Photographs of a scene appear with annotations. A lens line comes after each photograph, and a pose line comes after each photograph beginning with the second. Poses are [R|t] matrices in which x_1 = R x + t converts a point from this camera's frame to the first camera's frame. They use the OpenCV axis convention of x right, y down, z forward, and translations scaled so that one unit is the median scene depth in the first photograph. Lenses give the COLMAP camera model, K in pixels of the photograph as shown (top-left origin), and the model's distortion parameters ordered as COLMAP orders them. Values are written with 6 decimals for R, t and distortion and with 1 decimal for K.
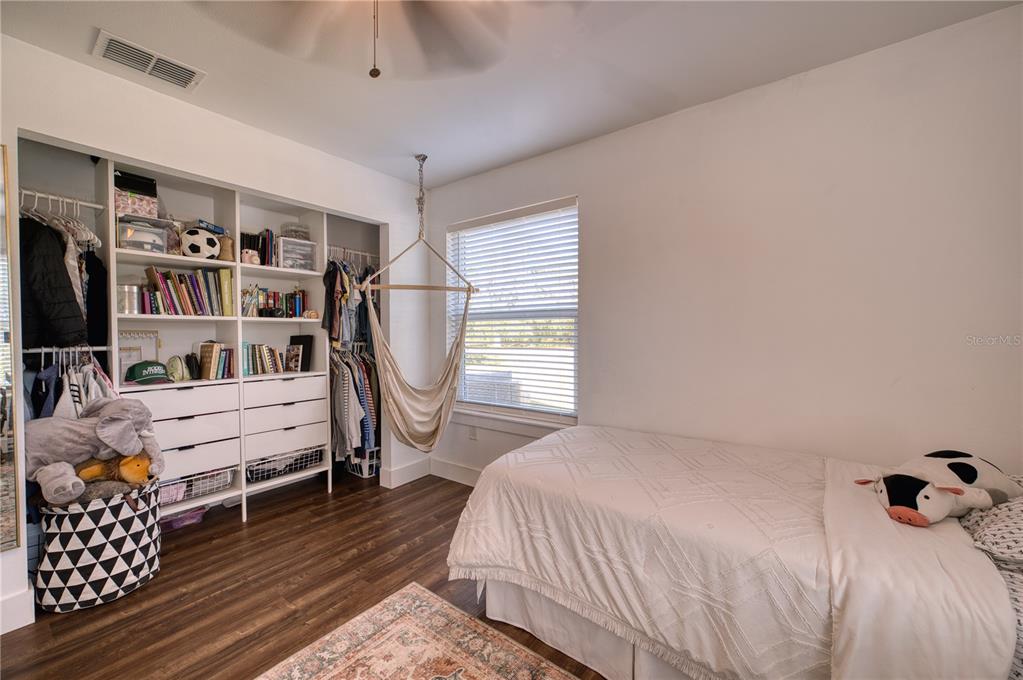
lens RADIAL K [[402.8, 0, 512.4], [0, 402.8, 335.0], [0, 0, 1]] dist [-0.007100, 0.003996]
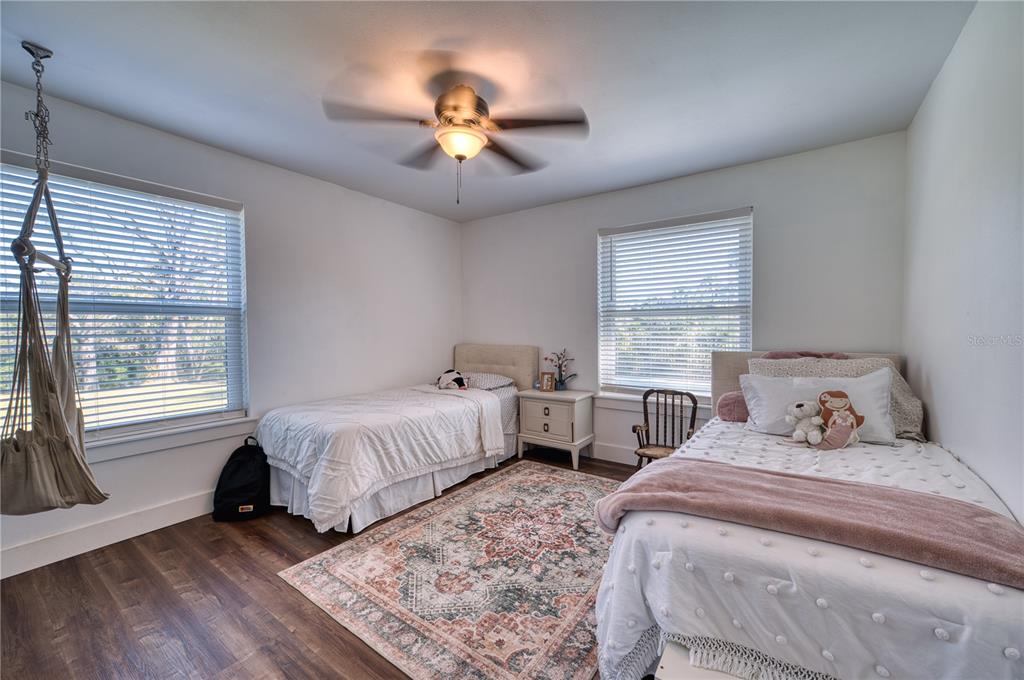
lens RADIAL K [[403.2, 0, 516.0], [0, 403.2, 337.4], [0, 0, 1]] dist [-0.007100, 0.003996]
pose [[-0.038628, -0.009867, 0.999205, -1.513115], [0.016137, 0.999815, 0.010497, 0.021079], [-0.999123, 0.016529, -0.038462, 0.508130]]
